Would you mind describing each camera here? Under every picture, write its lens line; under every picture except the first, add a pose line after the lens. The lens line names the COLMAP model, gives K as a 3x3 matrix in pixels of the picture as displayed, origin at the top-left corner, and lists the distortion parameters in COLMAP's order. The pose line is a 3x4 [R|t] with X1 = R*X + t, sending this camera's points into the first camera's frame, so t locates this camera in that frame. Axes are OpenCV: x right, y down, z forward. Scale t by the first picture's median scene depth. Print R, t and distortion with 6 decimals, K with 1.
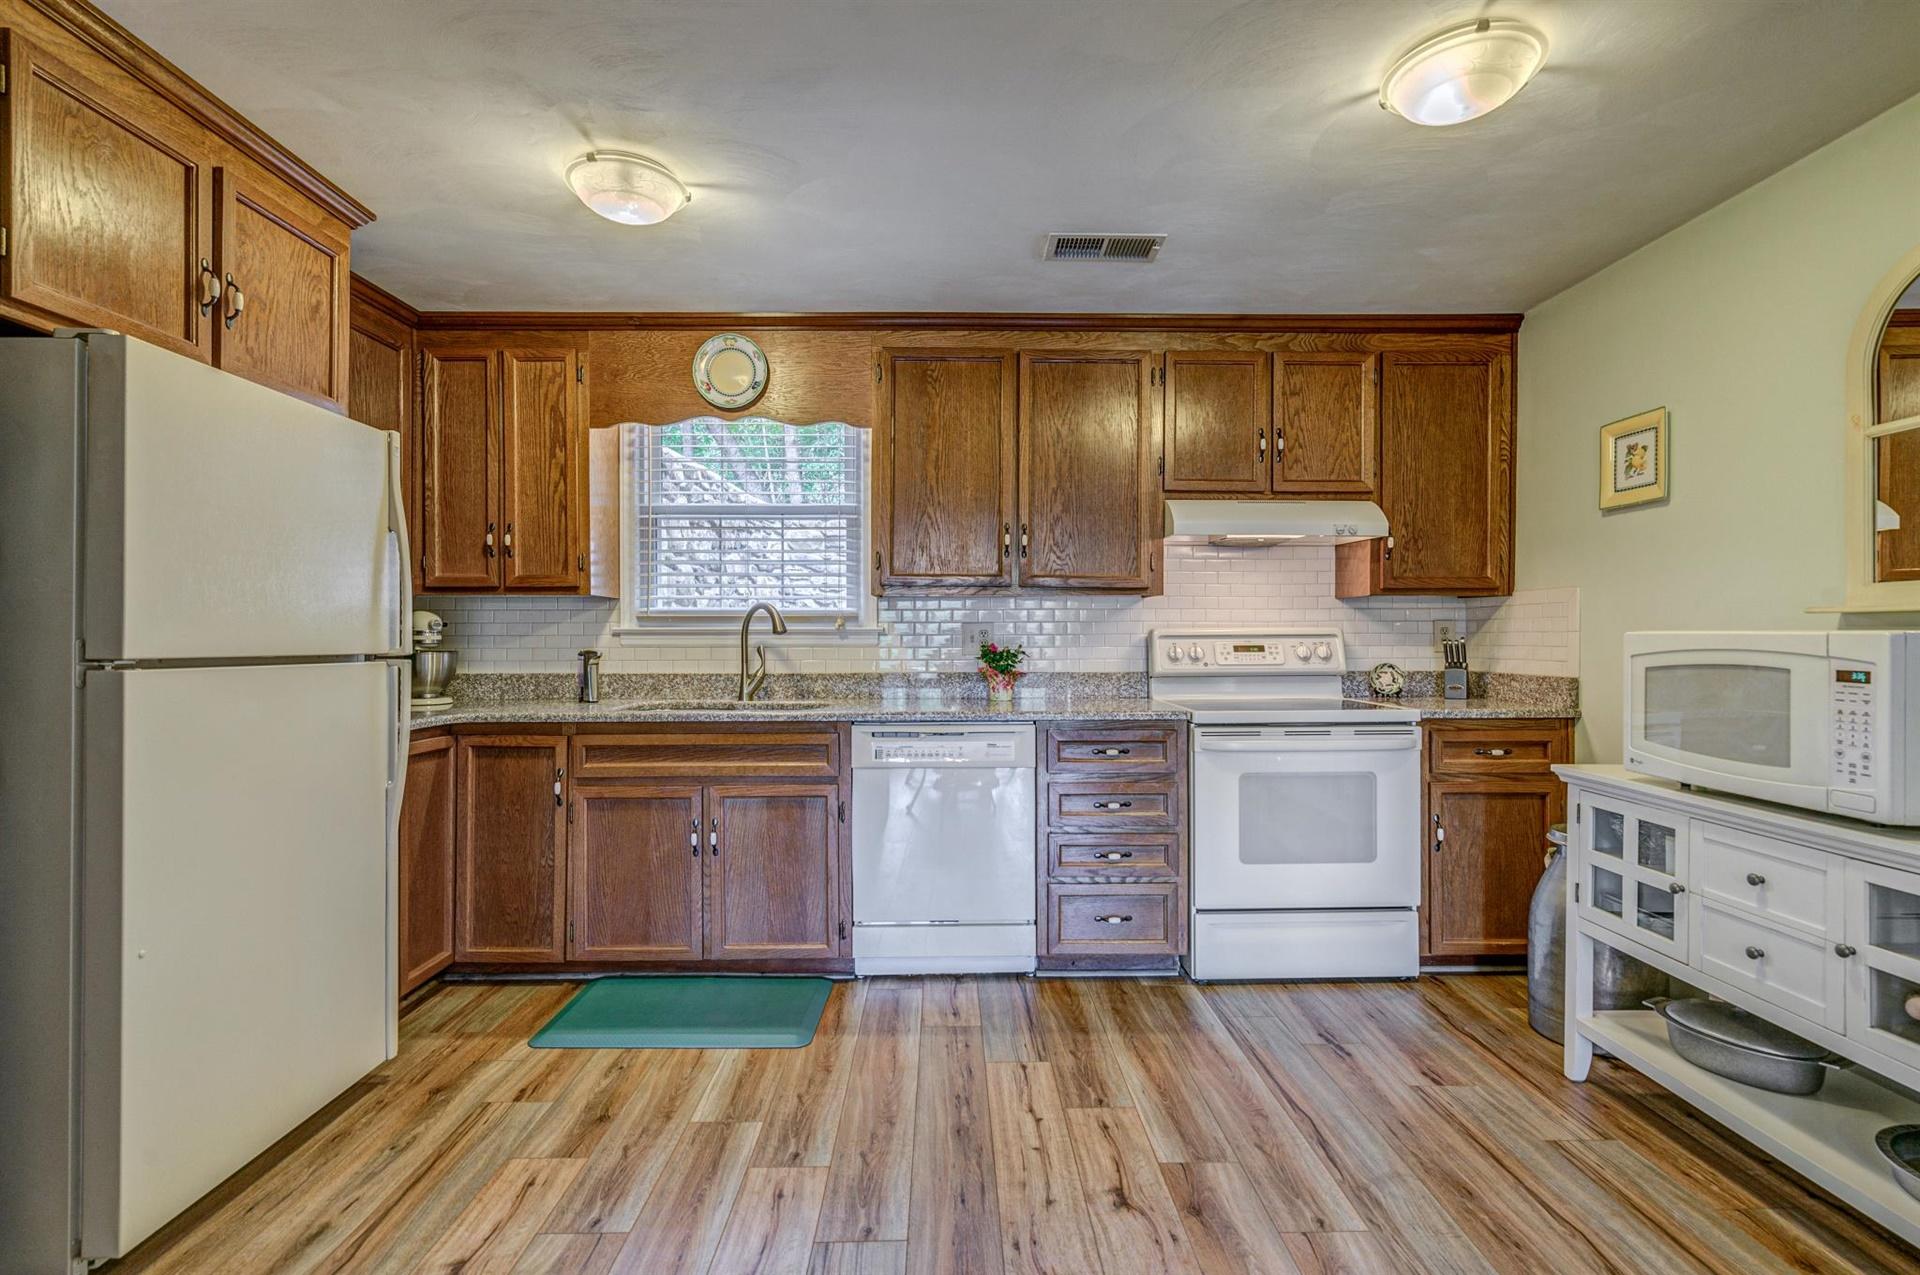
lens RADIAL K [[902.5, 0, 954.2], [0, 902.5, 639.4], [0, 0, 1]] dist [0.002327, 0.000665]
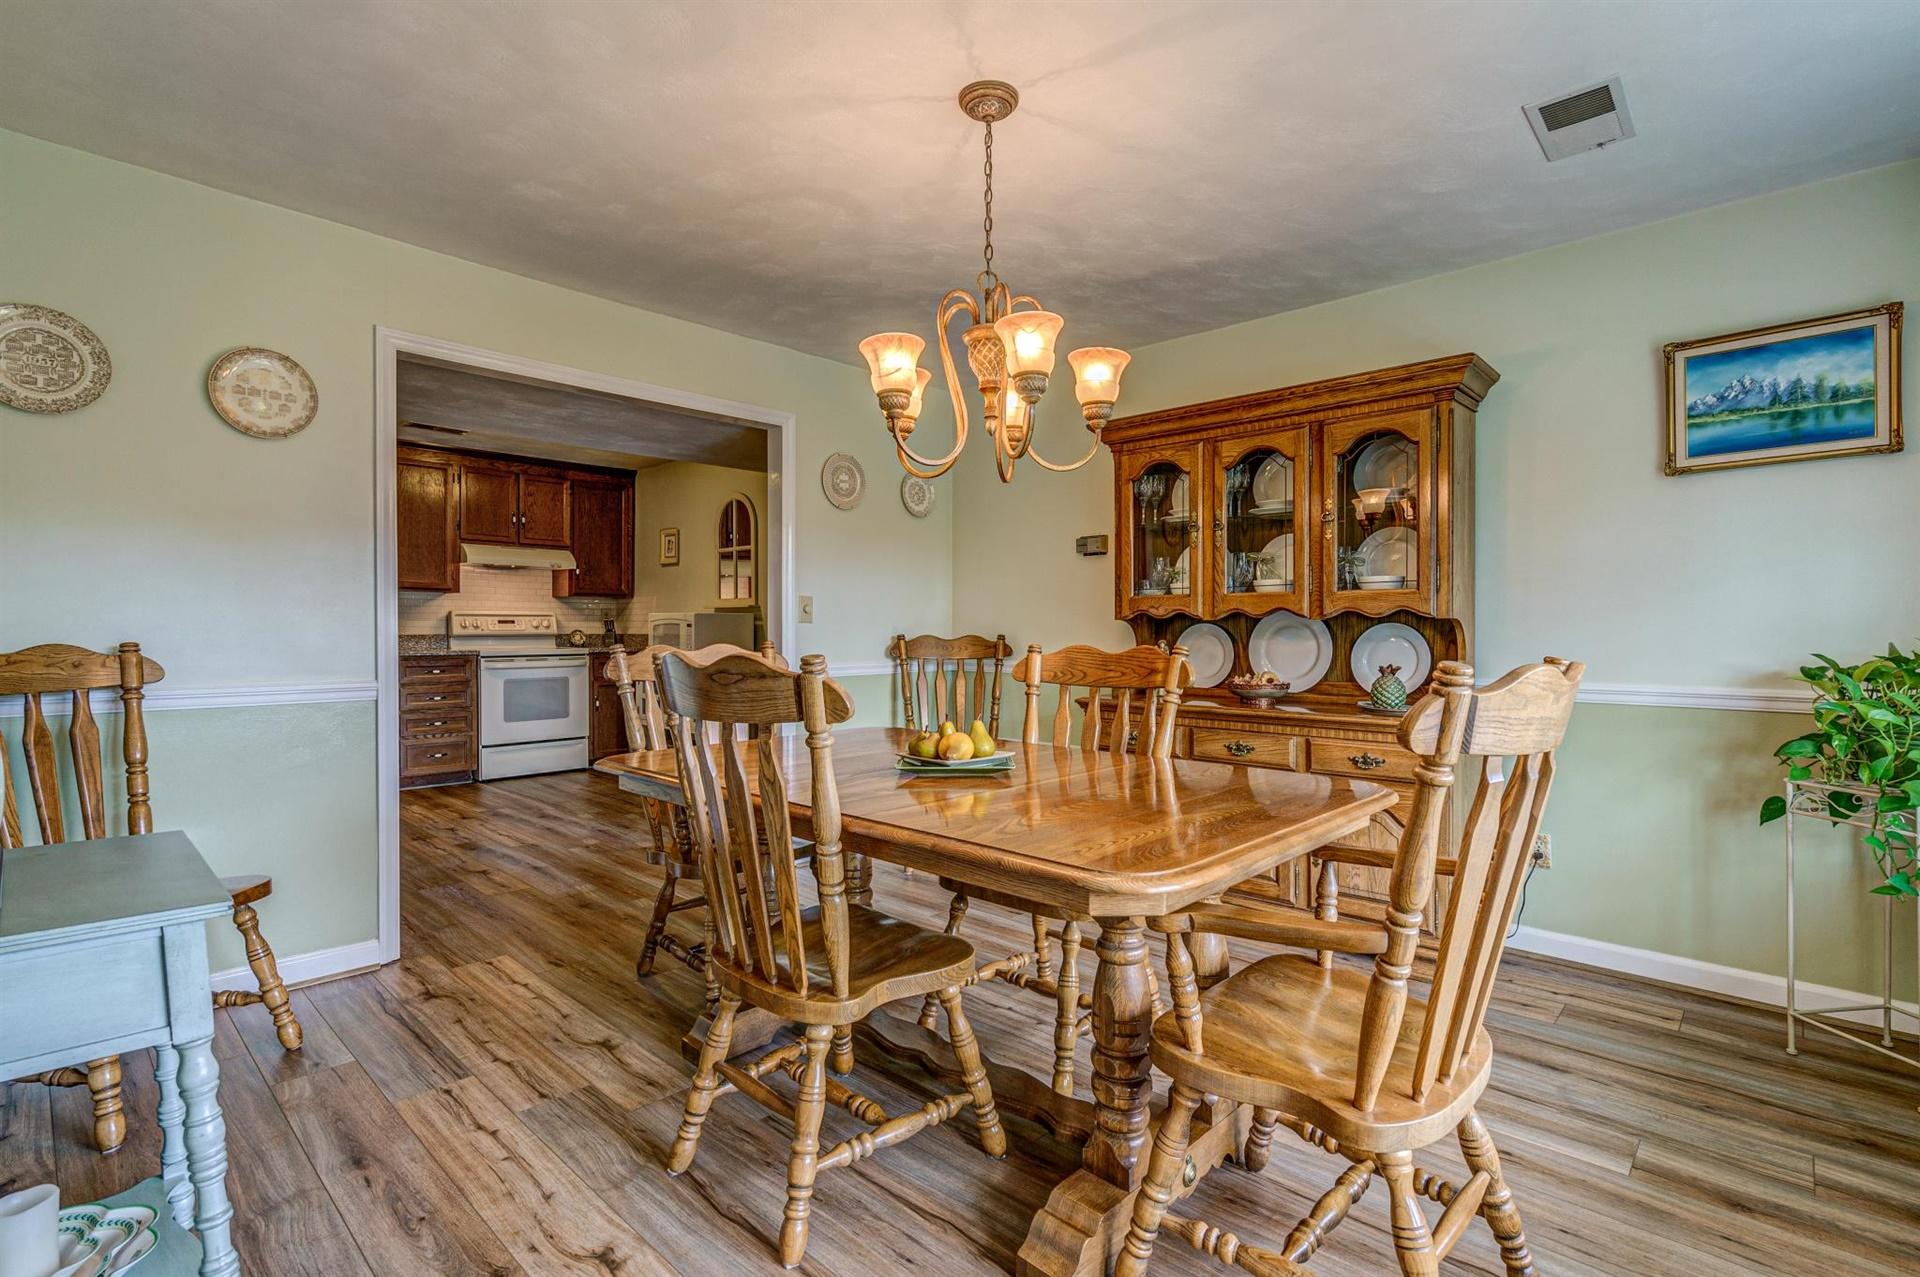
lens RADIAL K [[902.5, 0, 954.2], [0, 902.5, 640.4], [0, 0, 1]] dist [0.002327, 0.000665]
pose [[0.700839, -0.004905, 0.713302, -0.437767], [-0.001736, 0.999962, 0.008582, 0.036394], [-0.713317, -0.007253, 0.700804, -1.194265]]
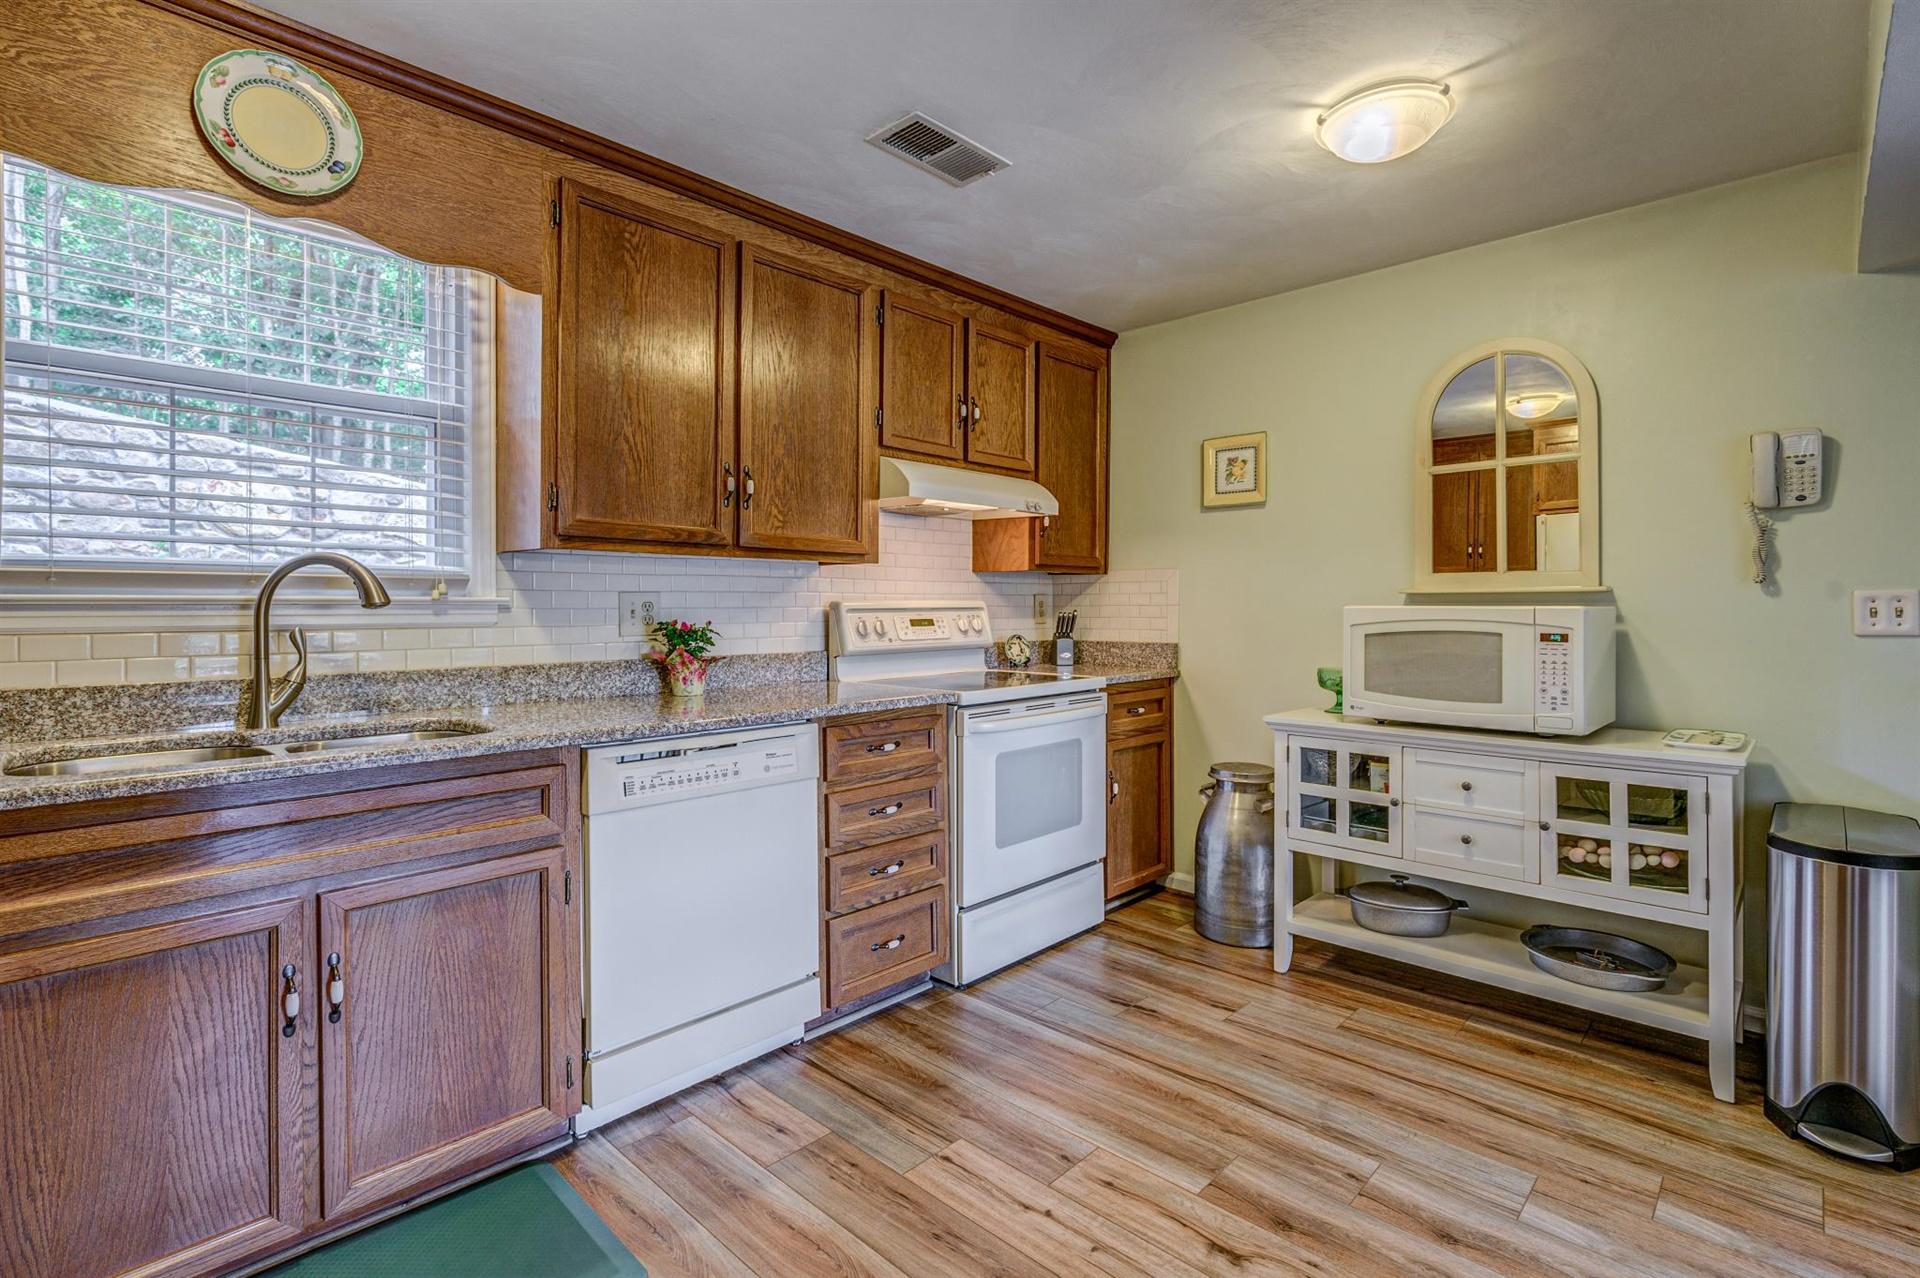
lens RADIAL K [[909.5, 0, 964.1], [0, 909.5, 607.8], [0, 0, 1]] dist [-0.001867, 0.000435]
pose [[0.695298, -0.000464, 0.718721, -0.382504], [0.002823, 0.999994, -0.002085, -0.003585], [-0.718716, 0.003479, 0.695295, 0.347534]]
